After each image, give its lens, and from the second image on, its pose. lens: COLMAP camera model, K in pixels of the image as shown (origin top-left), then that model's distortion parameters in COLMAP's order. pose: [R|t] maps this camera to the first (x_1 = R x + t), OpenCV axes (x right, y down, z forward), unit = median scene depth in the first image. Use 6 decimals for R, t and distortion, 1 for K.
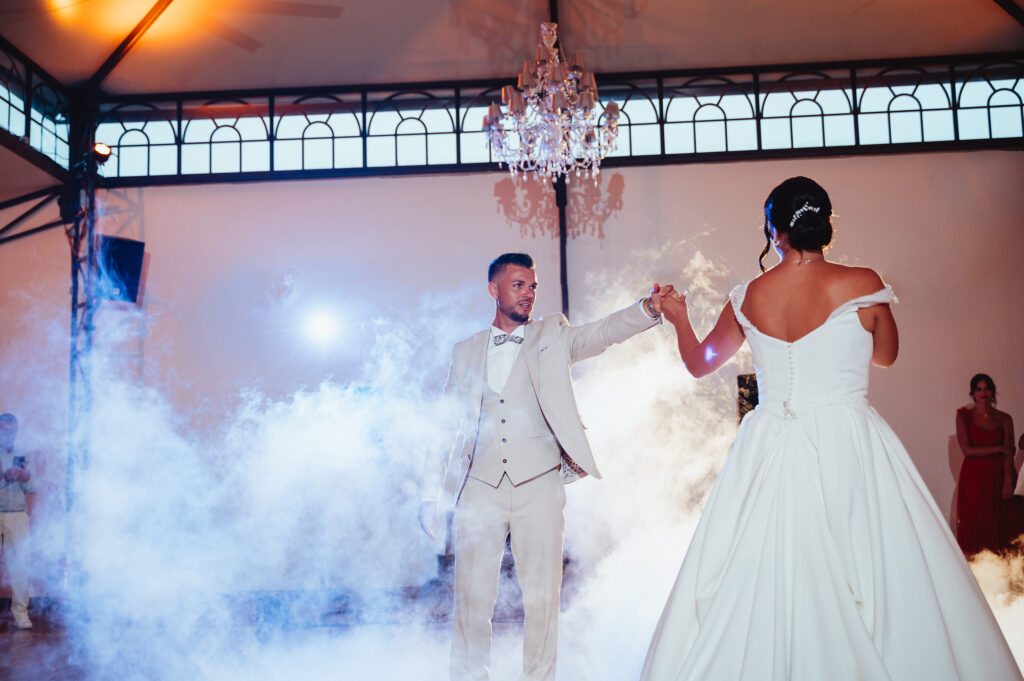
lens RADIAL K [[1186.7, 0, 512.3], [0, 1186.7, 339.4], [0, 0, 1]] dist [0.060967, 0.000000]
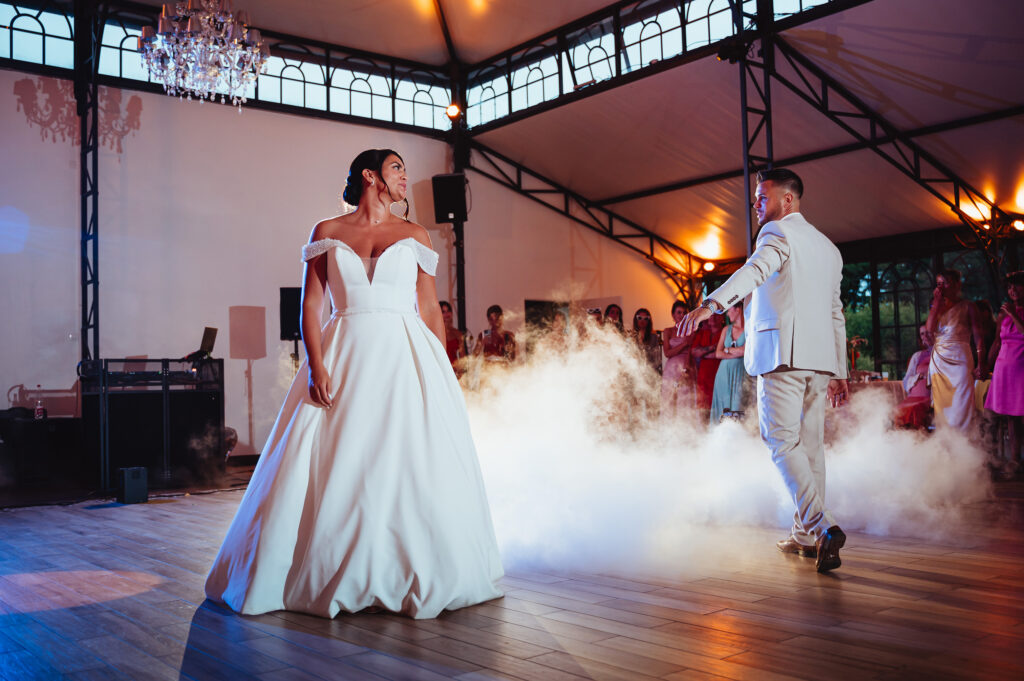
lens RADIAL K [[1083.2, 0, 512.3], [0, 1083.2, 340.4], [0, 0, 1]] dist [0.005016, 0.000000]
pose [[0.710690, 0.031156, 0.702815, -0.364370], [-0.086619, 0.995293, 0.043468, 0.012501], [-0.698153, -0.091770, 0.710043, 0.021490]]
